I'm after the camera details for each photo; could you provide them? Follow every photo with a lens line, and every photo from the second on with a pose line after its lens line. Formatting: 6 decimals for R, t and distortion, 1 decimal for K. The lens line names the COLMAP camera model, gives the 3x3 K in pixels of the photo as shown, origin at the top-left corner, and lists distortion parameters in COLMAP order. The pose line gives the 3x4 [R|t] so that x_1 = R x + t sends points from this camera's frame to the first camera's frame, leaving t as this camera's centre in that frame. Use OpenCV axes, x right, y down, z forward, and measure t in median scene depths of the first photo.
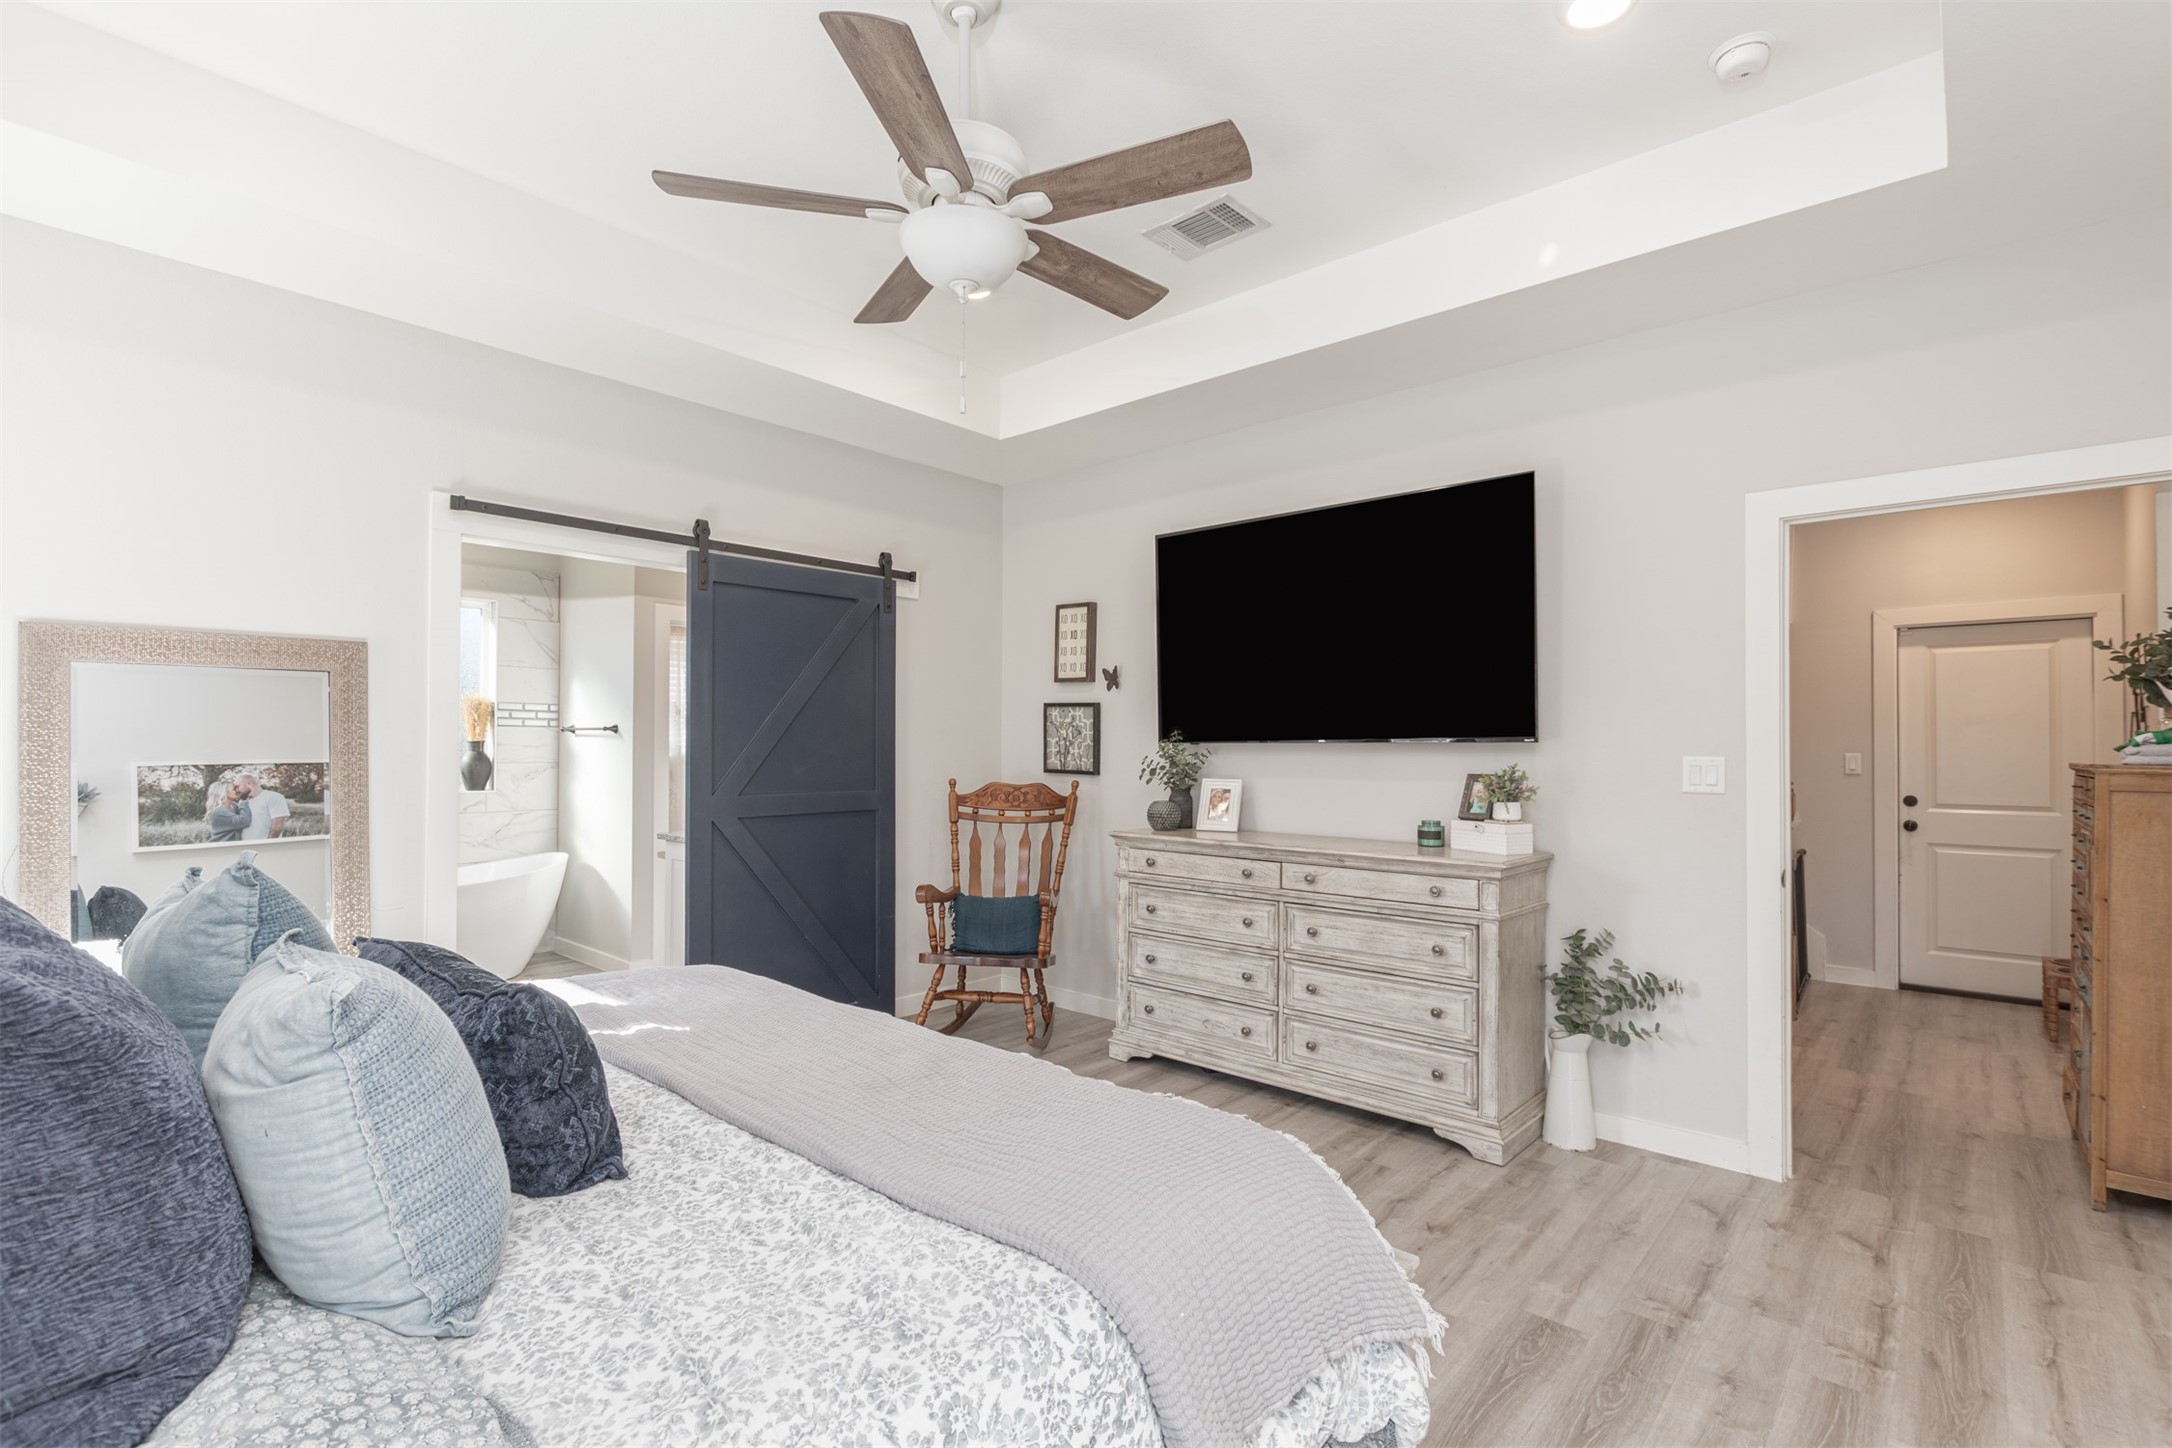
lens RADIAL K [[1006.0, 0, 1092.3], [0, 1006.0, 759.5], [0, 0, 1]] dist [0.001102, -0.000020]
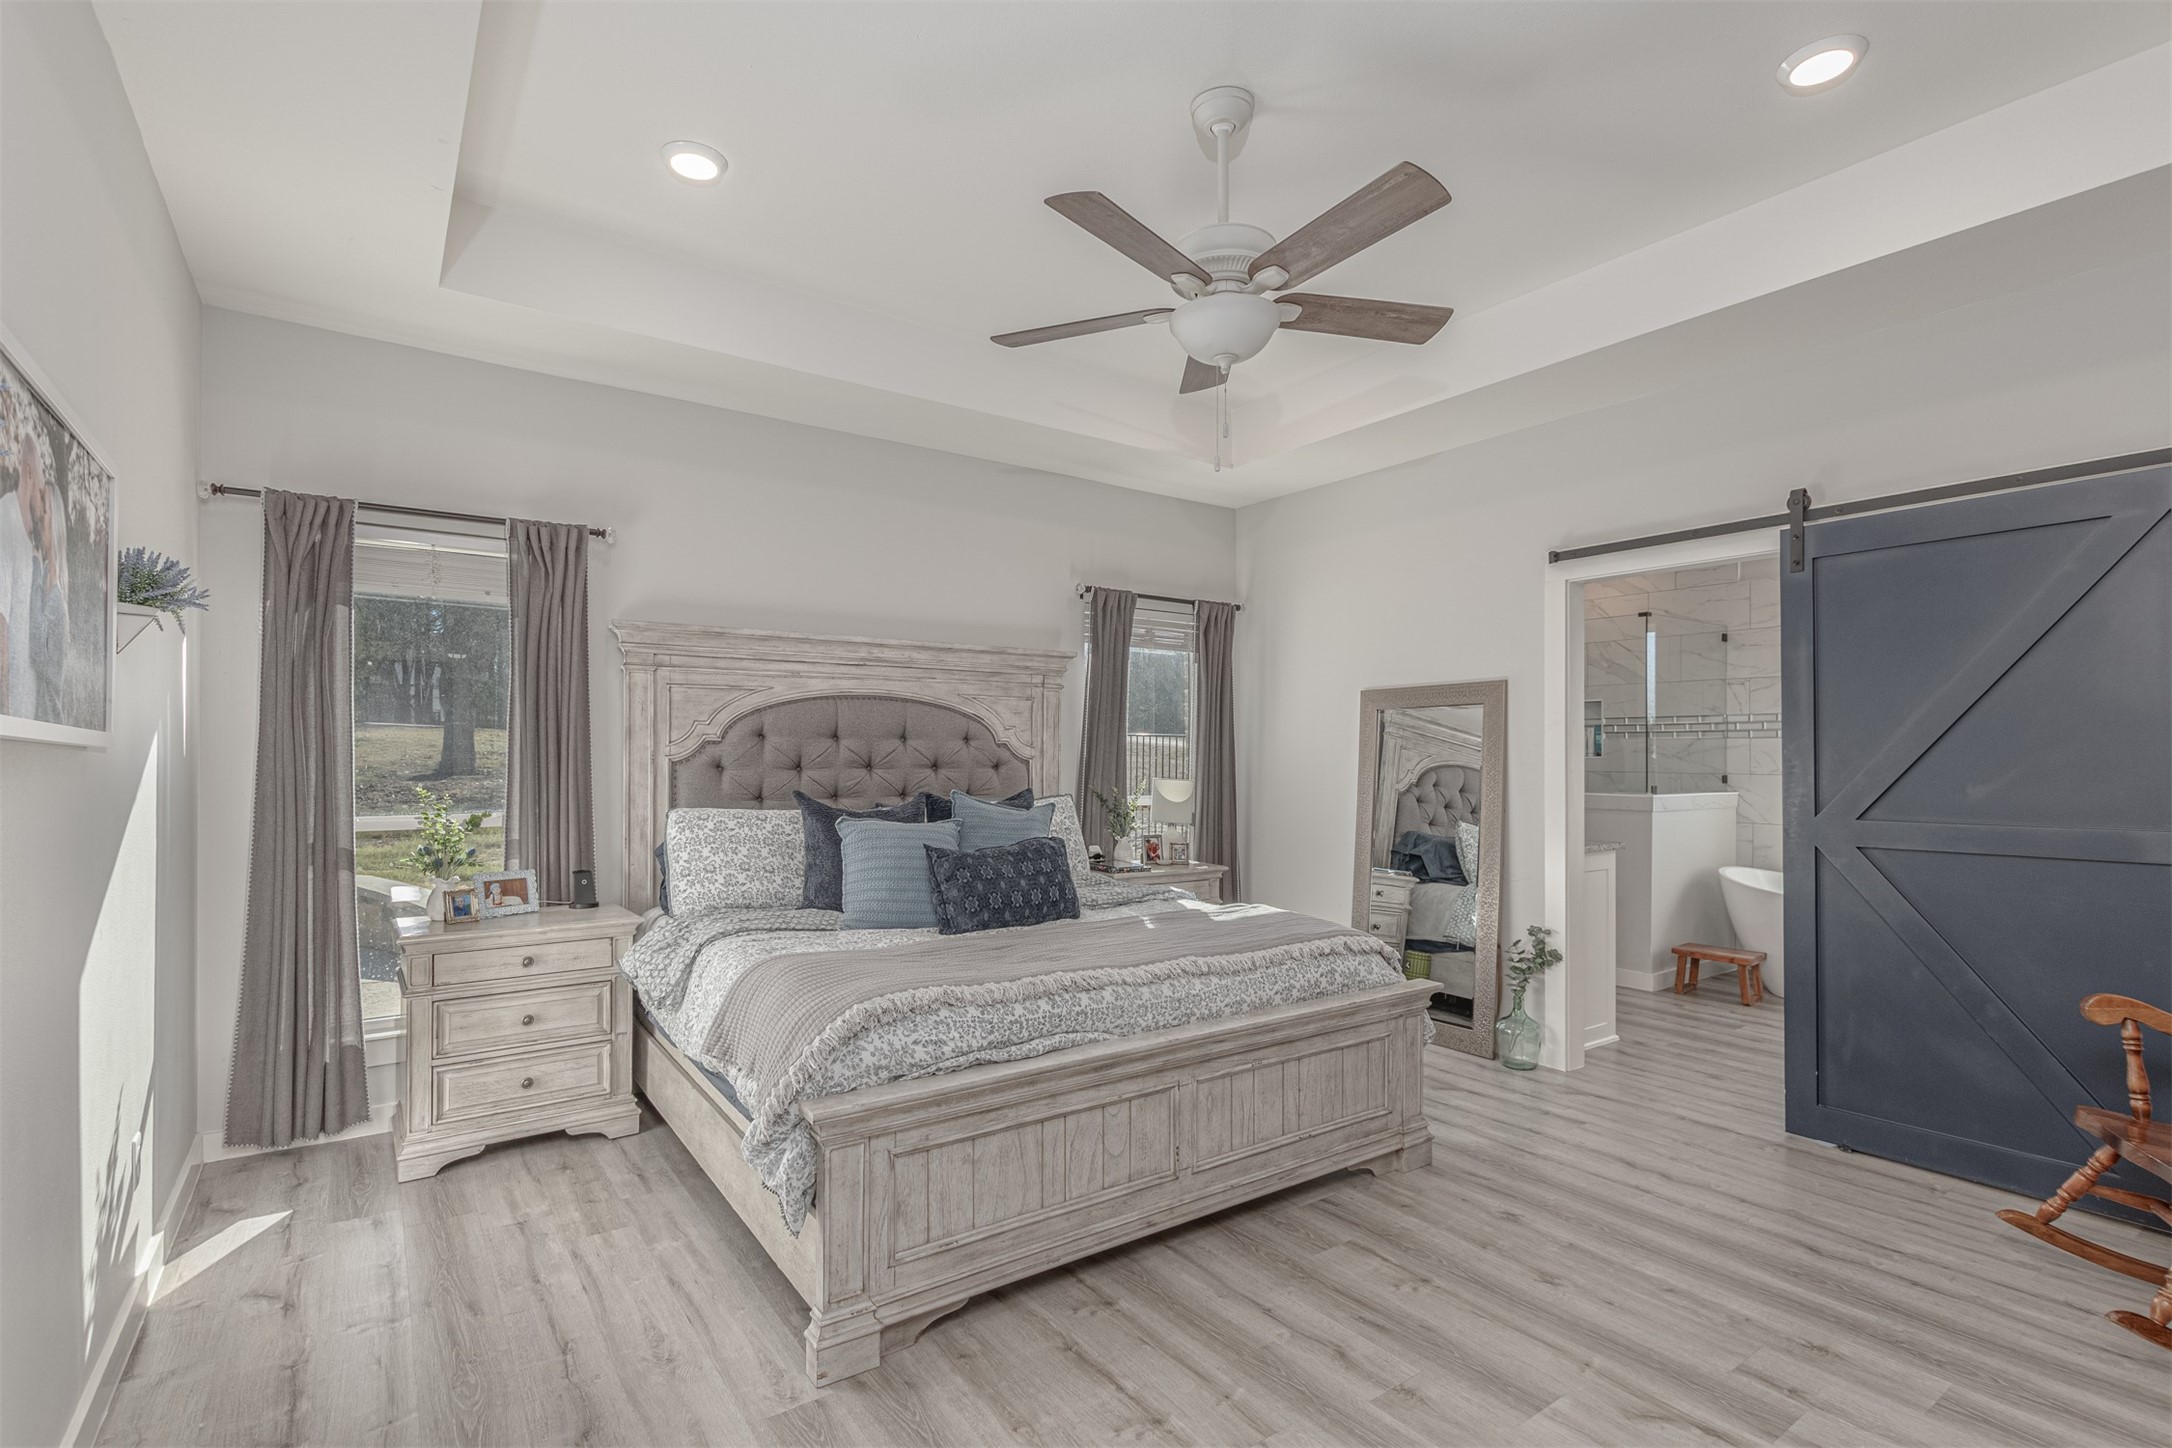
lens RADIAL K [[1015.8, 0, 1077.4], [0, 1015.8, 746.9], [0, 0, 1]] dist [-0.000387, -0.000033]
pose [[-0.232756, -0.011052, -0.972472, 0.909077], [-0.023674, 0.999704, -0.005695, -0.000885], [0.972247, 0.021697, -0.232949, 0.938888]]
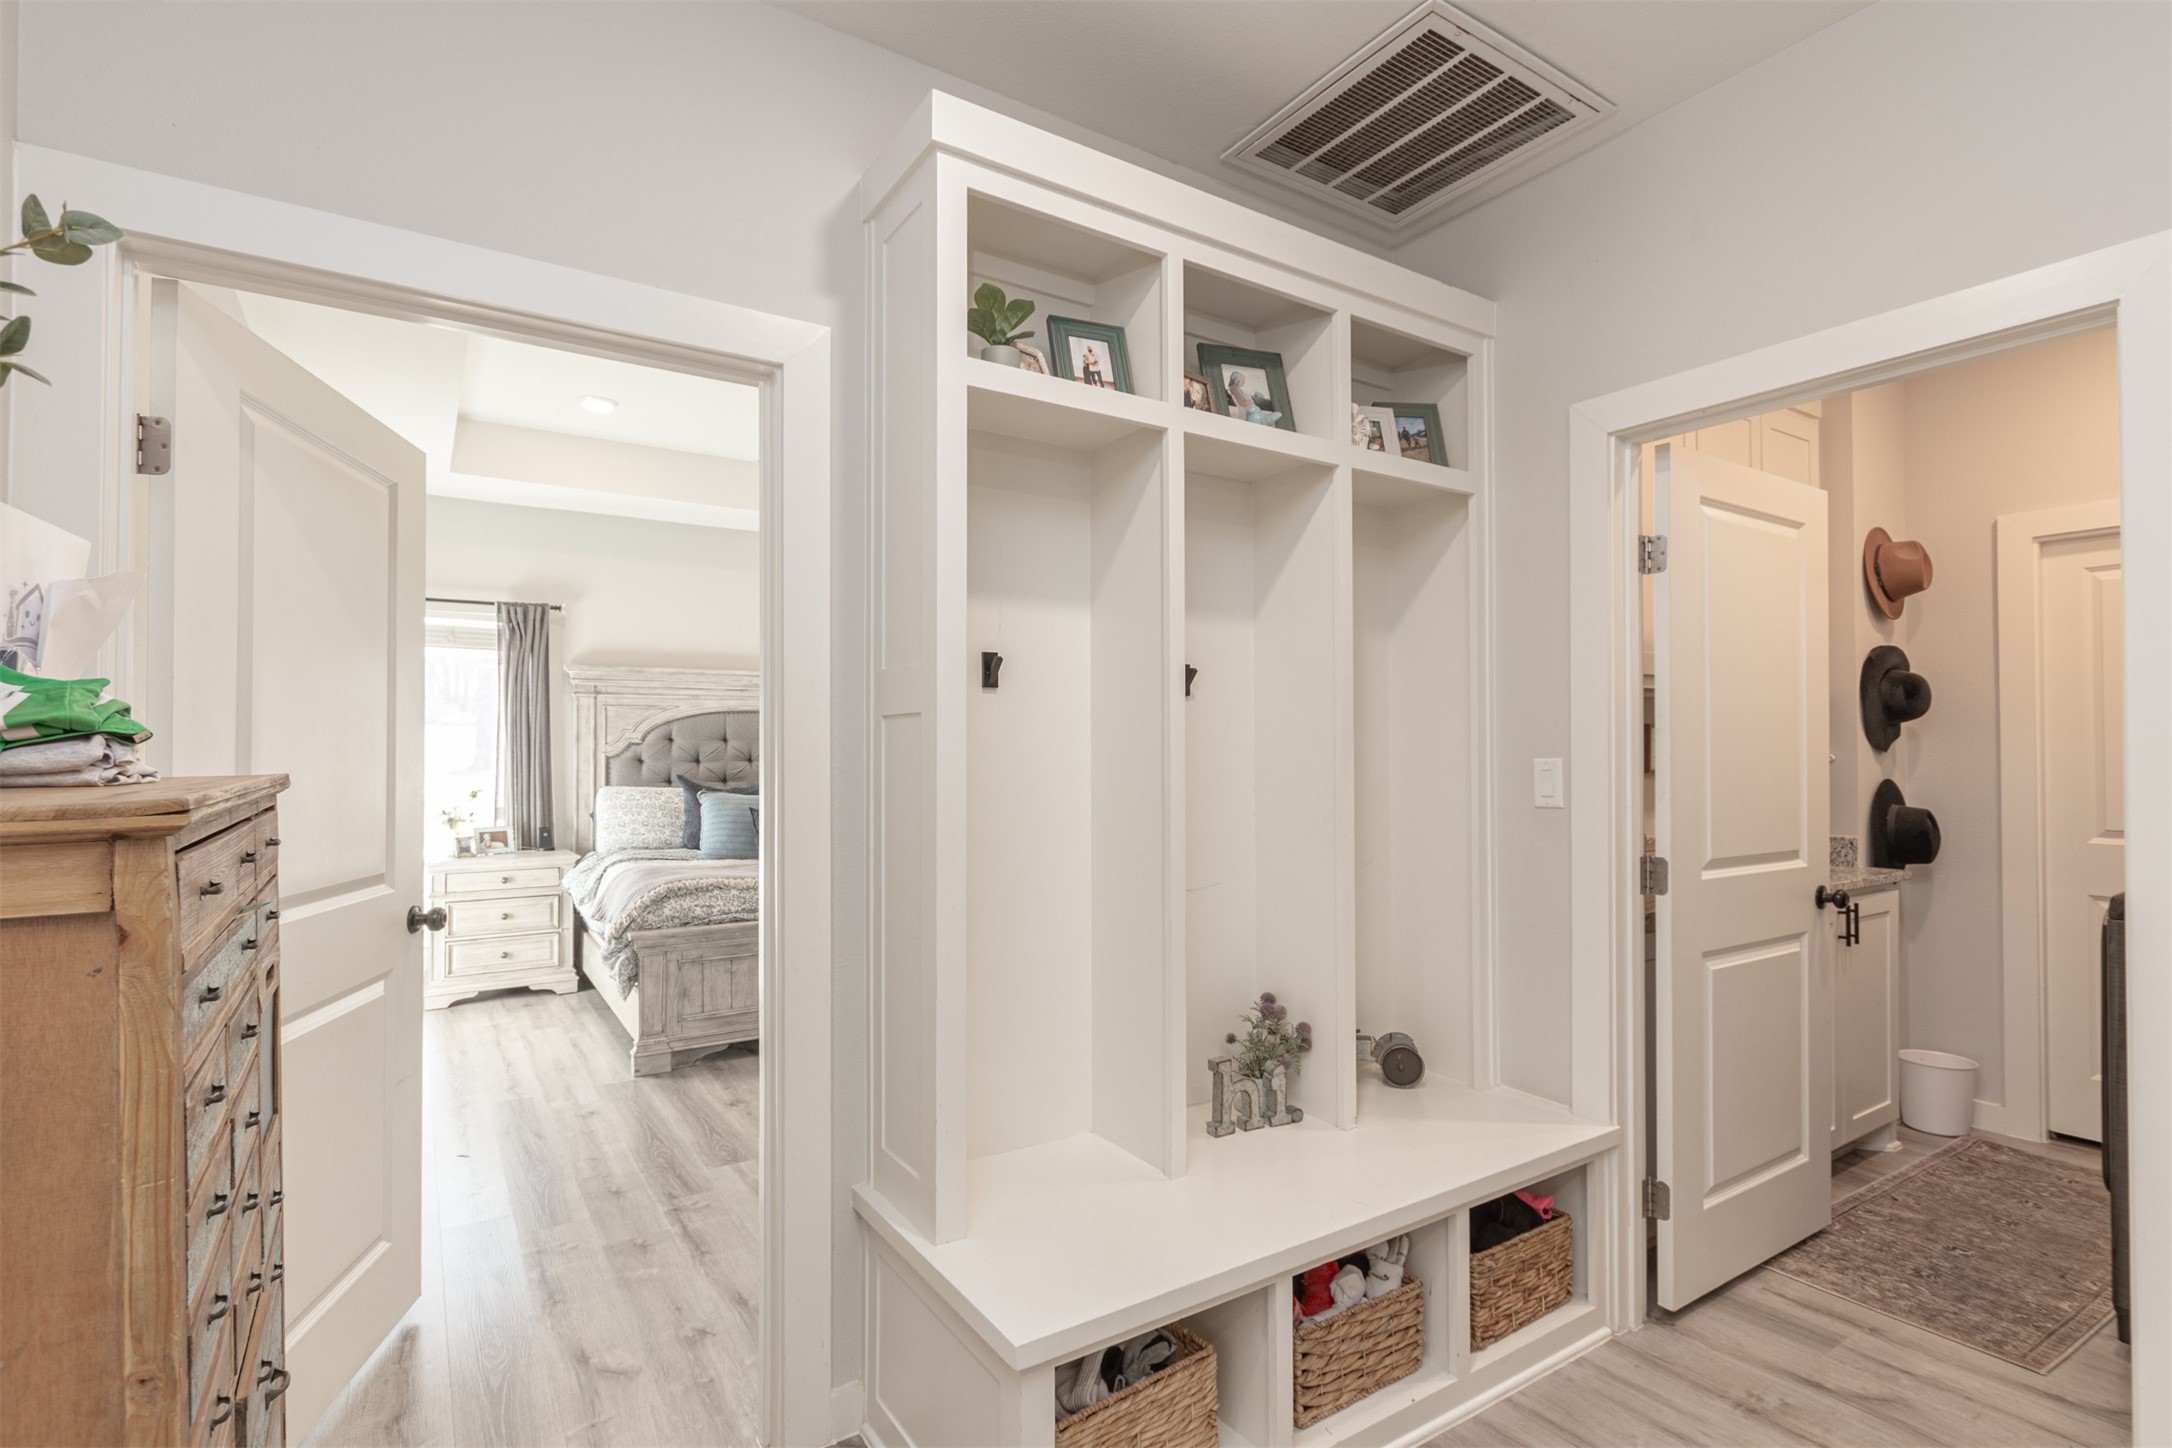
lens RADIAL K [[1037.8, 0, 1095.9], [0, 1037.8, 741.5], [0, 0, 1]] dist [0.015089, -0.000224]
pose [[-0.260357, -0.011226, -0.965447, 1.551450], [-0.020695, 0.999768, -0.006044, -0.016214], [0.965290, 0.018406, -0.260529, 1.668964]]
